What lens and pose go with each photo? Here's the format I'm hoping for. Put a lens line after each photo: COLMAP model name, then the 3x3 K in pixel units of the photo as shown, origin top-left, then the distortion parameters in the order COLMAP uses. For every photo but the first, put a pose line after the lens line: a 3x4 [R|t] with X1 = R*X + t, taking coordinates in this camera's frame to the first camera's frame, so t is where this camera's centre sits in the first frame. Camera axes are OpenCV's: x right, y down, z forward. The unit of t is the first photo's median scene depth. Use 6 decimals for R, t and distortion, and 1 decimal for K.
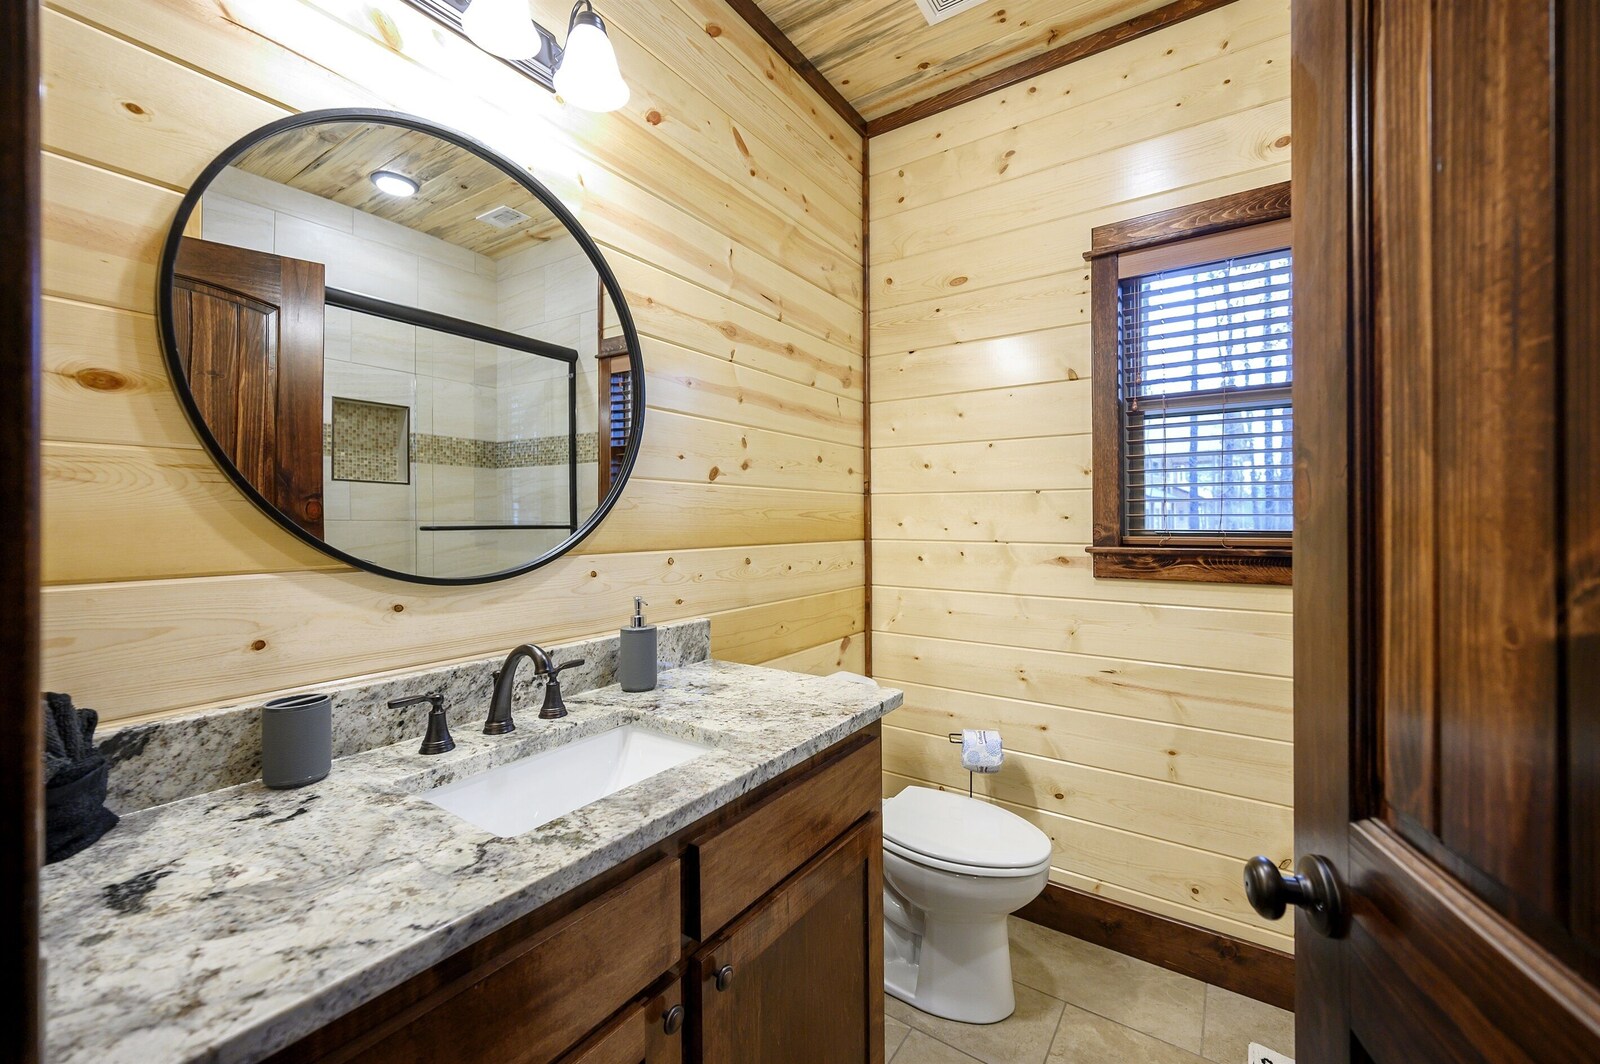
lens RADIAL K [[634.2, 0, 809.0], [0, 634.2, 521.1], [0, 0, 1]] dist [-0.000381, -0.000109]
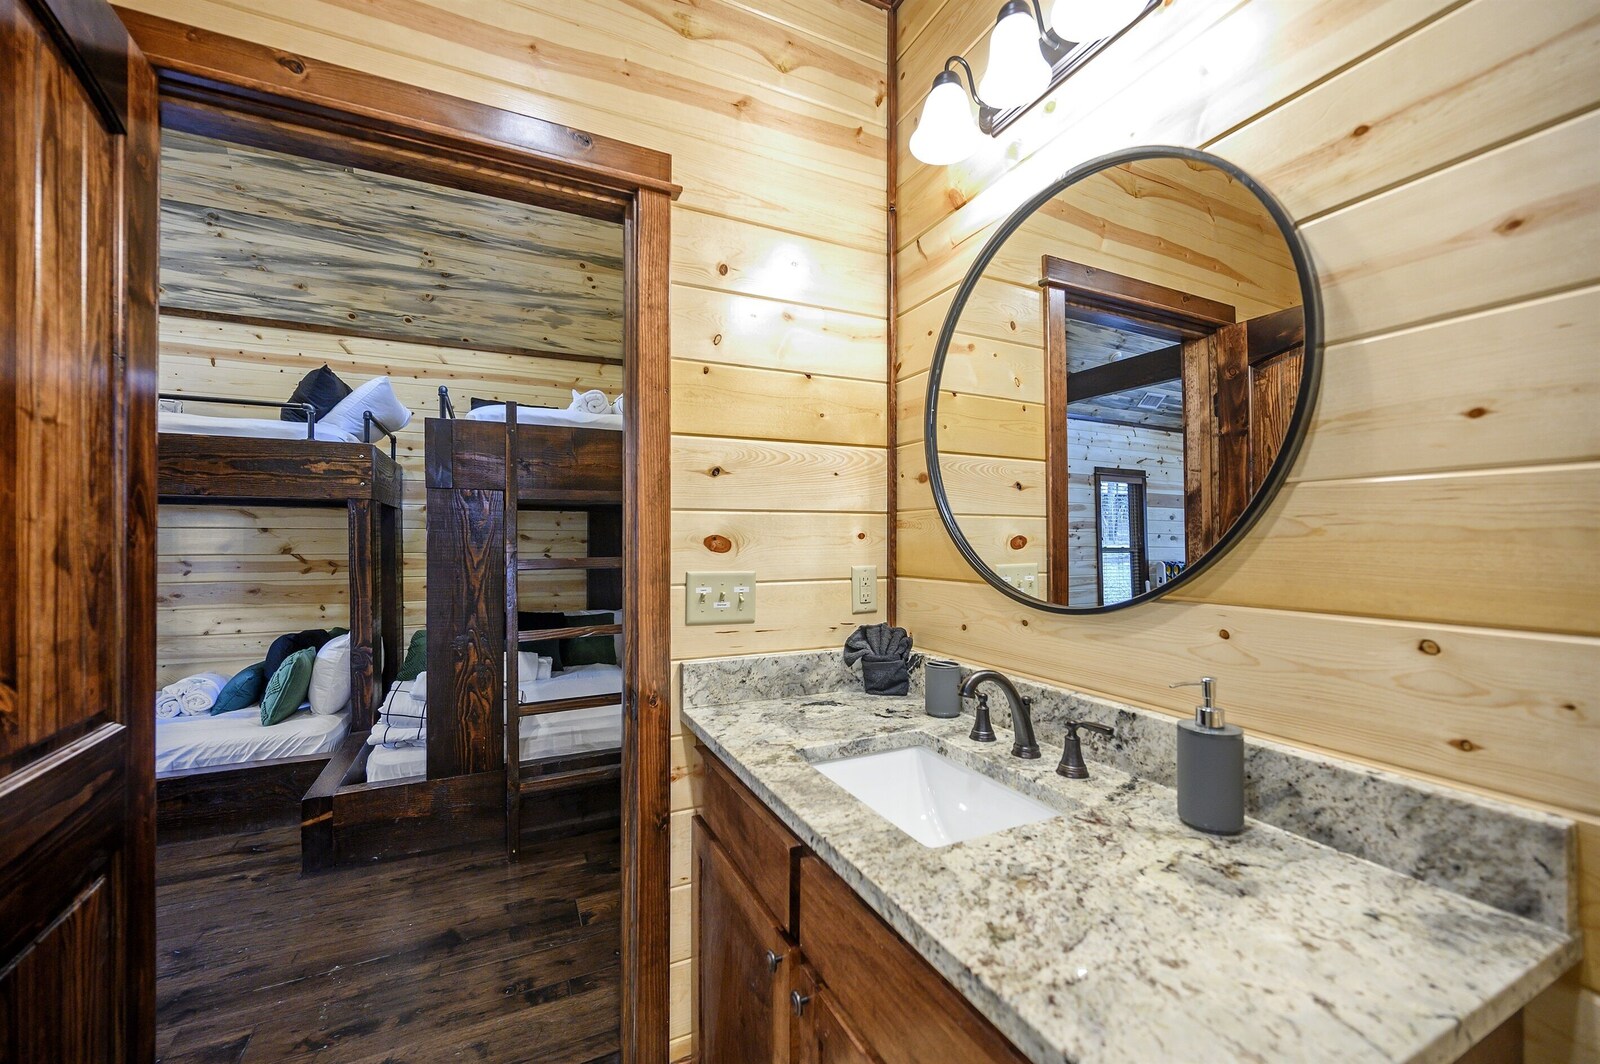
lens RADIAL K [[634.2, 0, 801.6], [0, 634.2, 538.4], [0, 0, 1]] dist [-0.000381, -0.000109]
pose [[-0.503982, 0.000520, -0.863714, 0.691710], [0.001566, 0.999999, -0.000312, -0.027035], [0.863713, -0.001510, -0.503983, 1.412840]]
